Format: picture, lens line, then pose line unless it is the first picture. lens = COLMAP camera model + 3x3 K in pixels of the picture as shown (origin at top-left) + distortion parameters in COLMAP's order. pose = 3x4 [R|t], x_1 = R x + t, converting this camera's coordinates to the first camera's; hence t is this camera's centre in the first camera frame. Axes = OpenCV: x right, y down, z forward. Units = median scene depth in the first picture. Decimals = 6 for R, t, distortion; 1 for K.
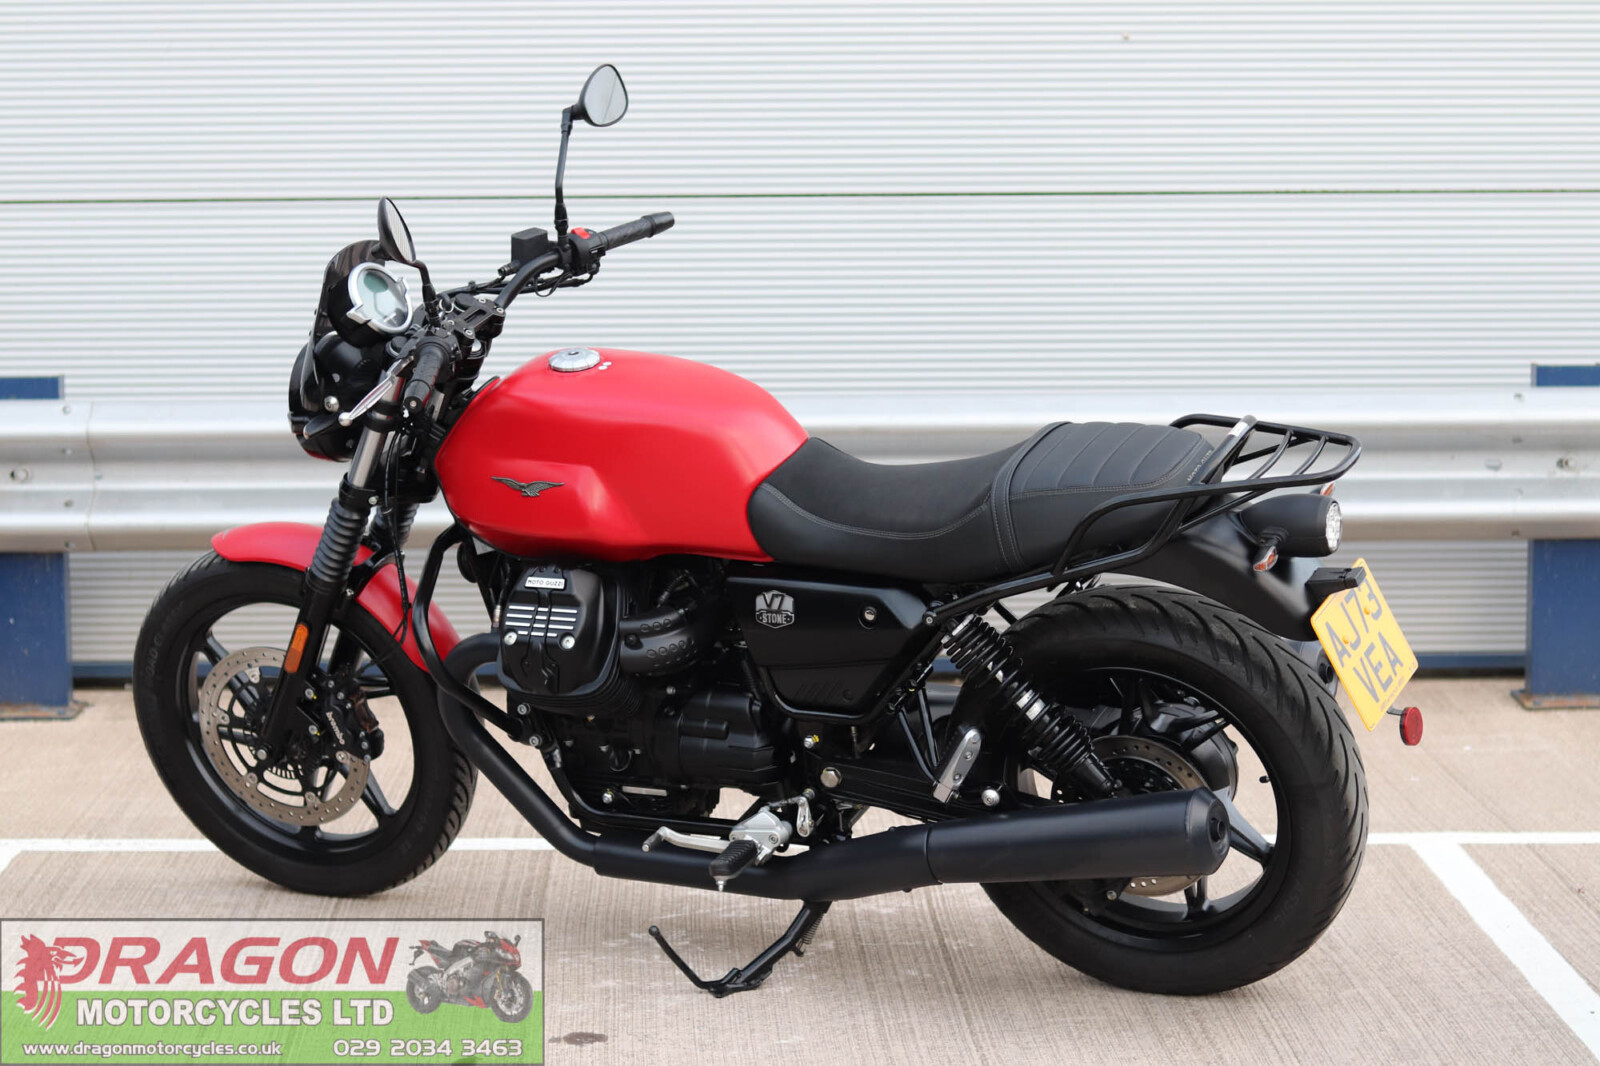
lens RADIAL K [[3752.2, 0, 800.0], [0, 3752.2, 533.0], [0, 0, 1]] dist [-0.083299, -0.156149]
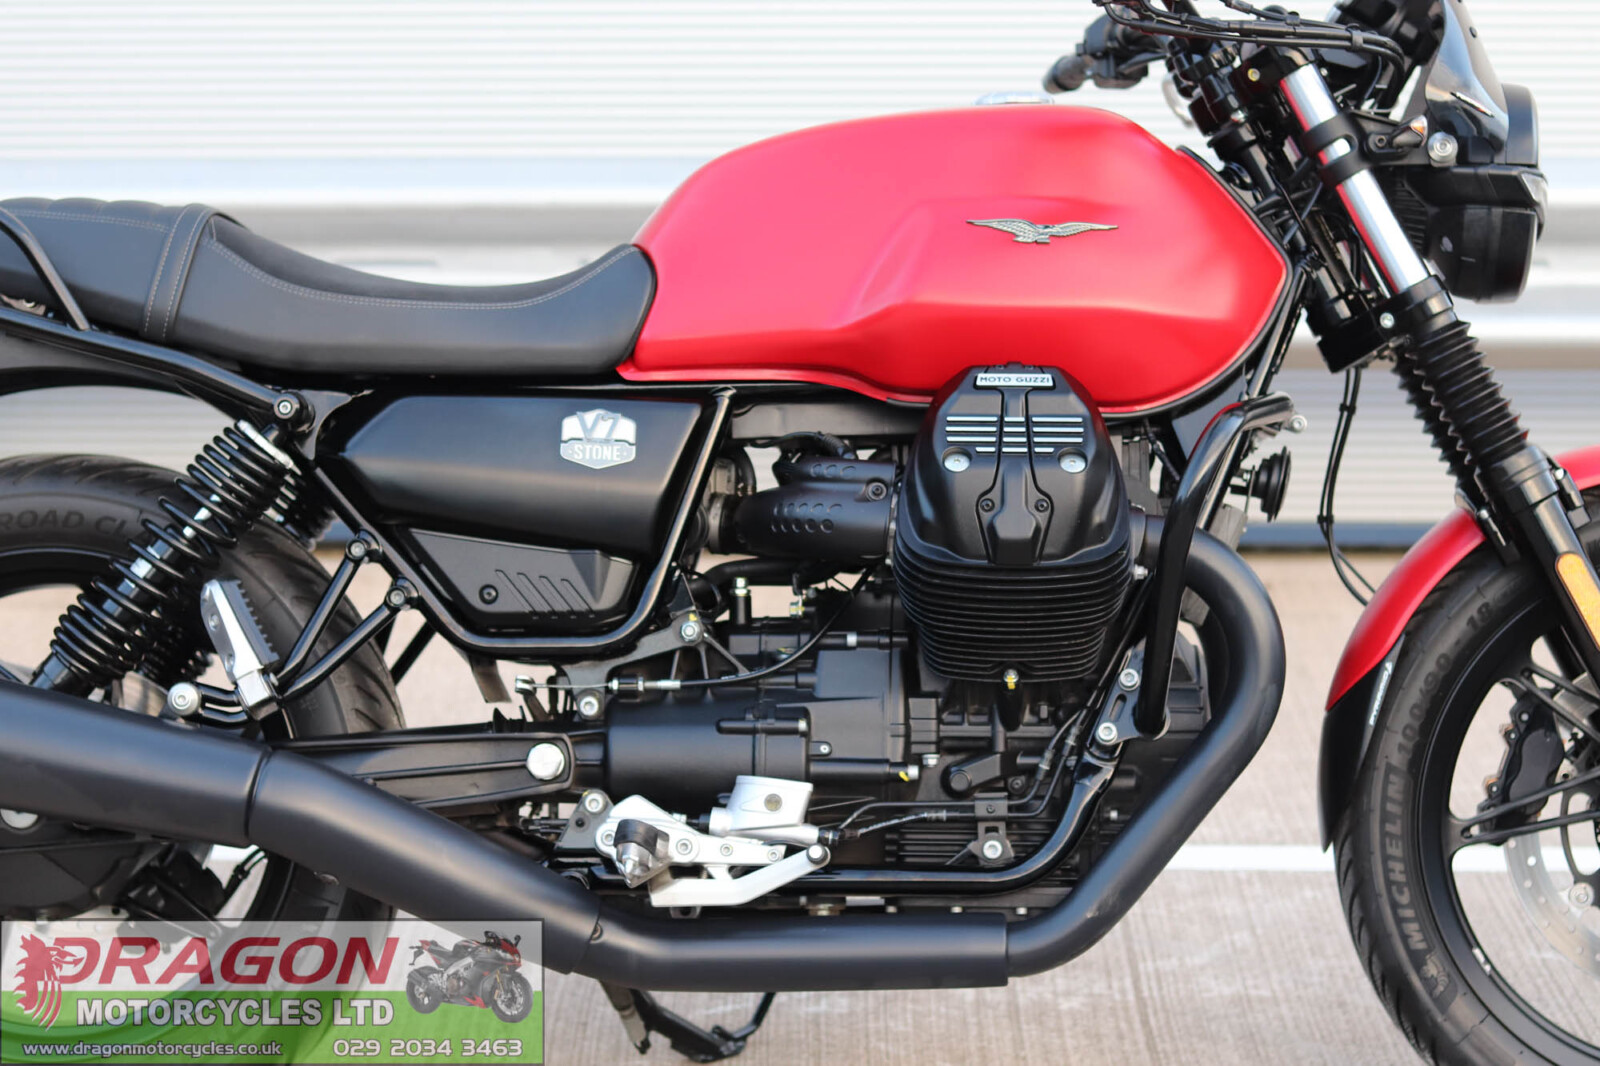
lens RADIAL K [[3752.2, 0, 800.0], [0, 3752.2, 533.0], [0, 0, 1]] dist [-0.083299, -0.156149]
pose [[0.999045, 0.010581, -0.042401, 0.003656], [-0.007371, 0.997145, 0.075155, -0.022414], [0.043075, -0.074770, 0.996270, 0.353773]]
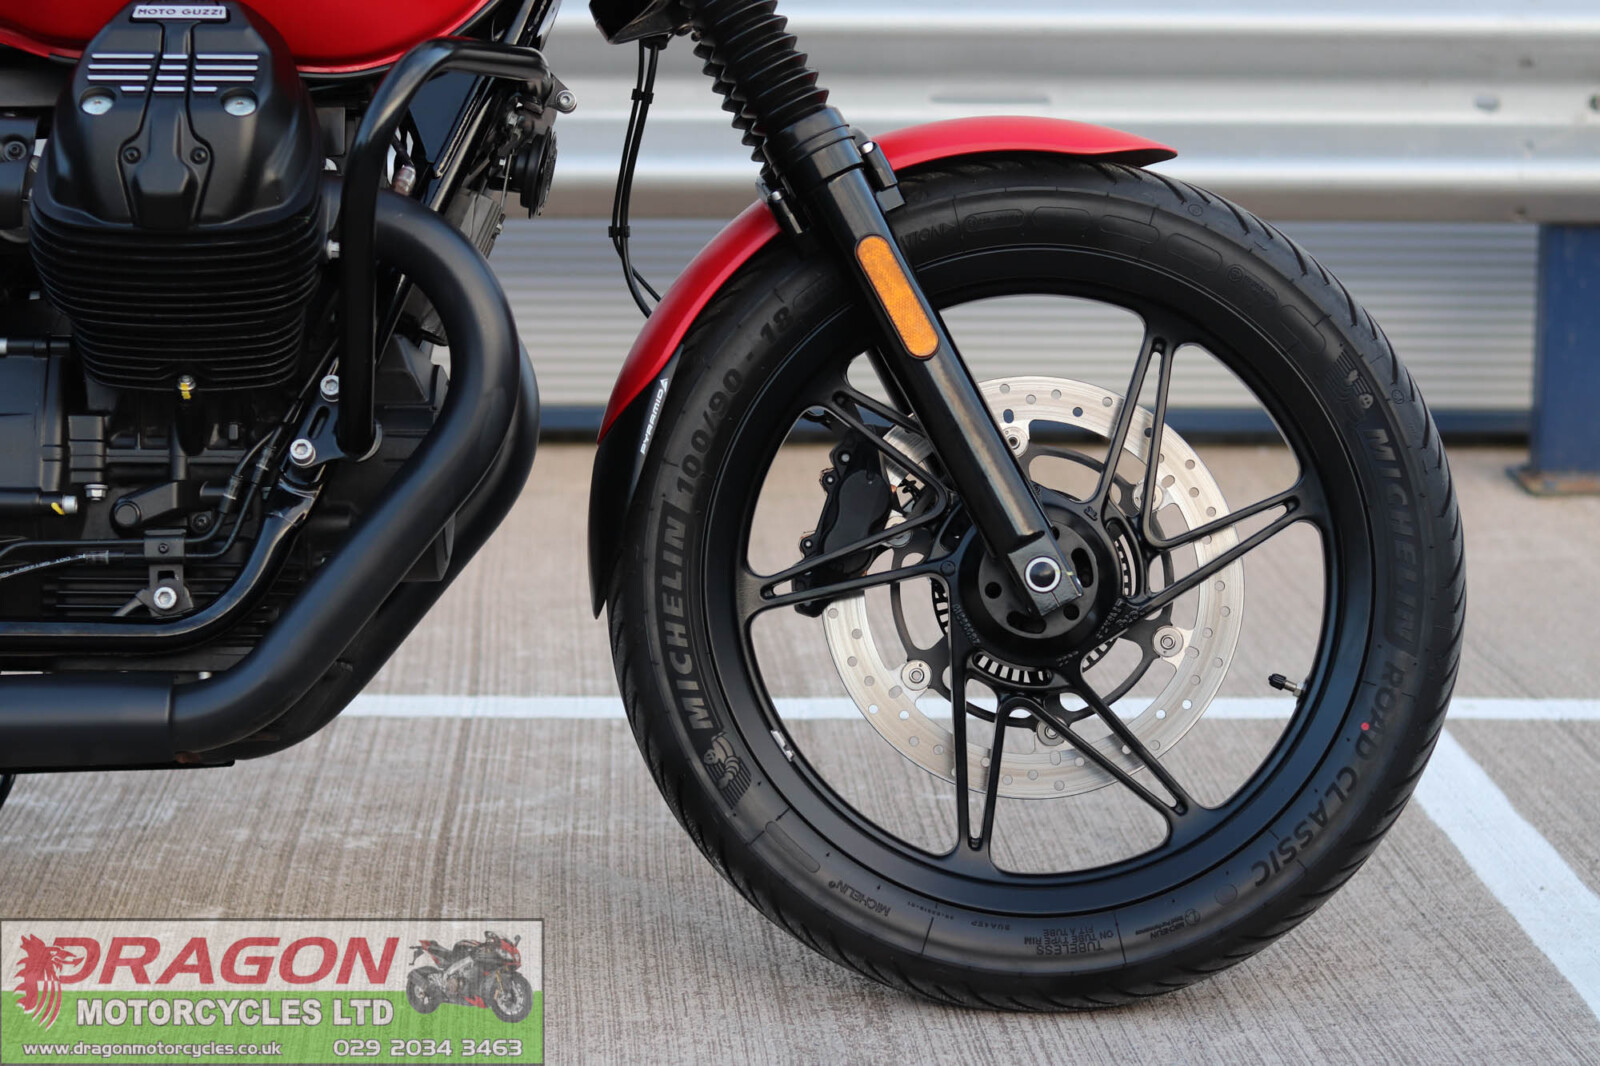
lens RADIAL K [[3752.2, 0, 800.0], [0, 3752.2, 533.0], [0, 0, 1]] dist [-0.083299, -0.156149]
pose [[0.999717, 0.009937, 0.021599, 0.068094], [-0.010954, 0.998811, 0.047513, 0.029591], [-0.021102, -0.047736, 0.998637, 0.442558]]
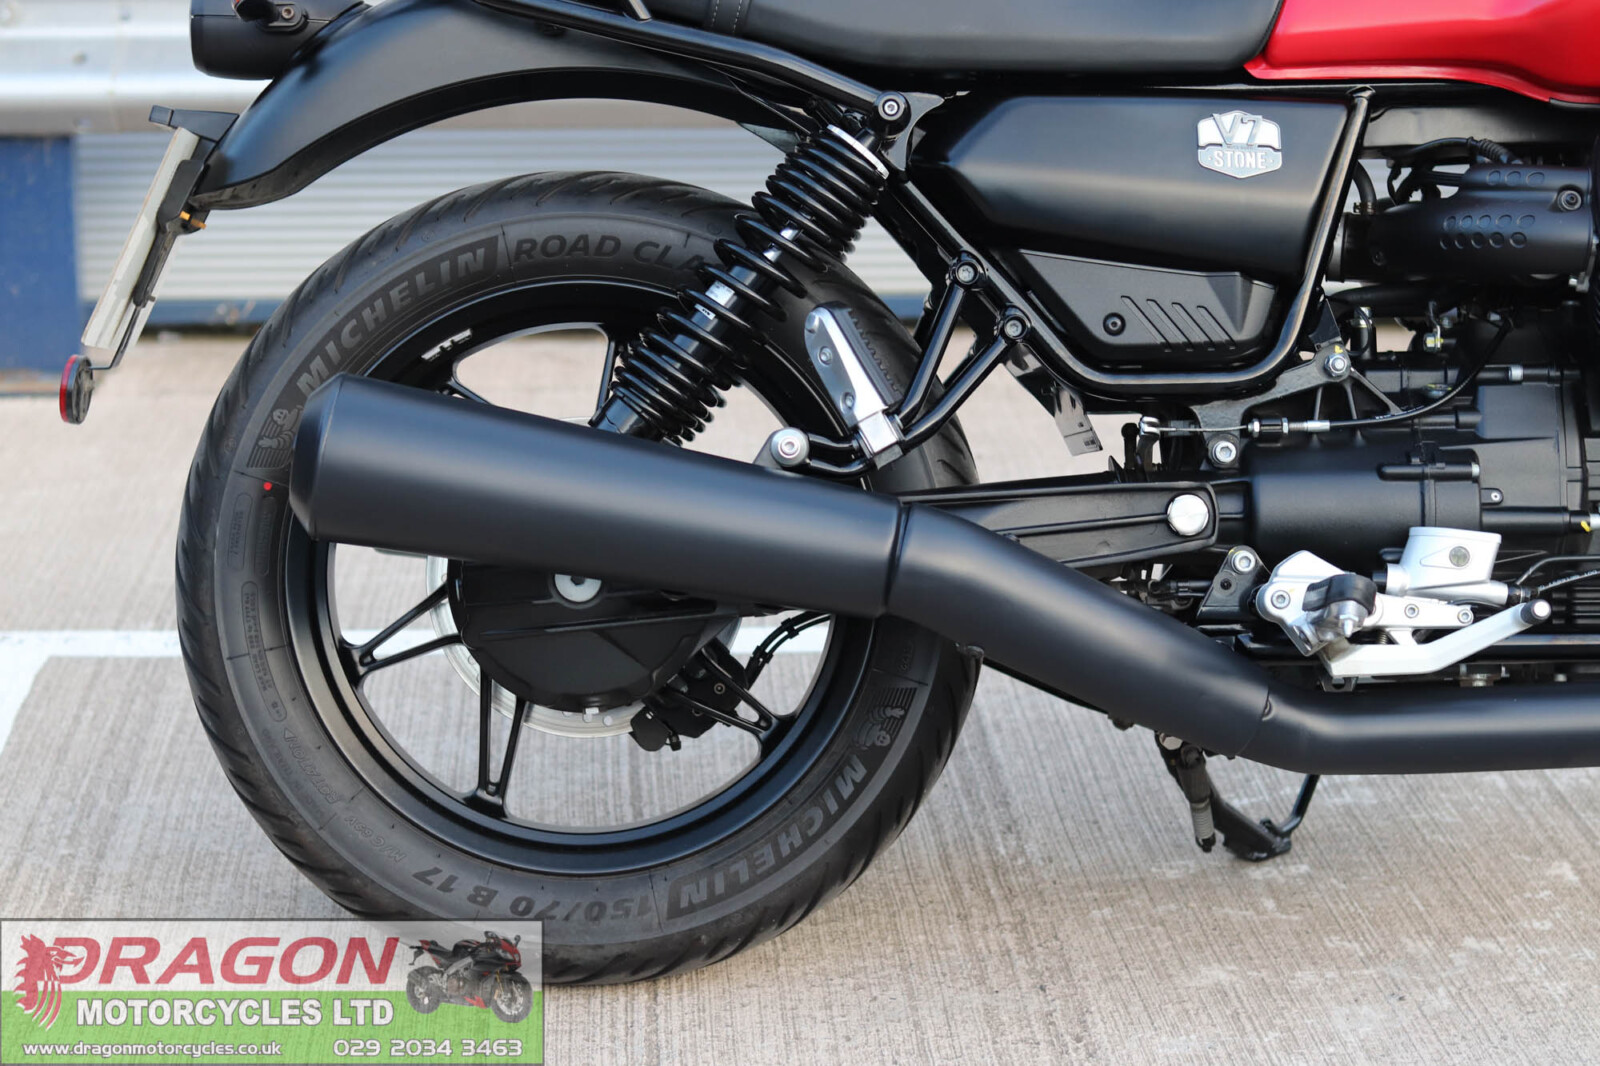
lens RADIAL K [[3752.2, 0, 800.0], [0, 3752.2, 533.0], [0, 0, 1]] dist [-0.083299, -0.156149]
pose [[0.999540, -0.001911, 0.030261, -0.108295], [-0.001687, 0.992957, 0.118460, -0.003801], [-0.030274, -0.118456, 0.992498, 0.416424]]
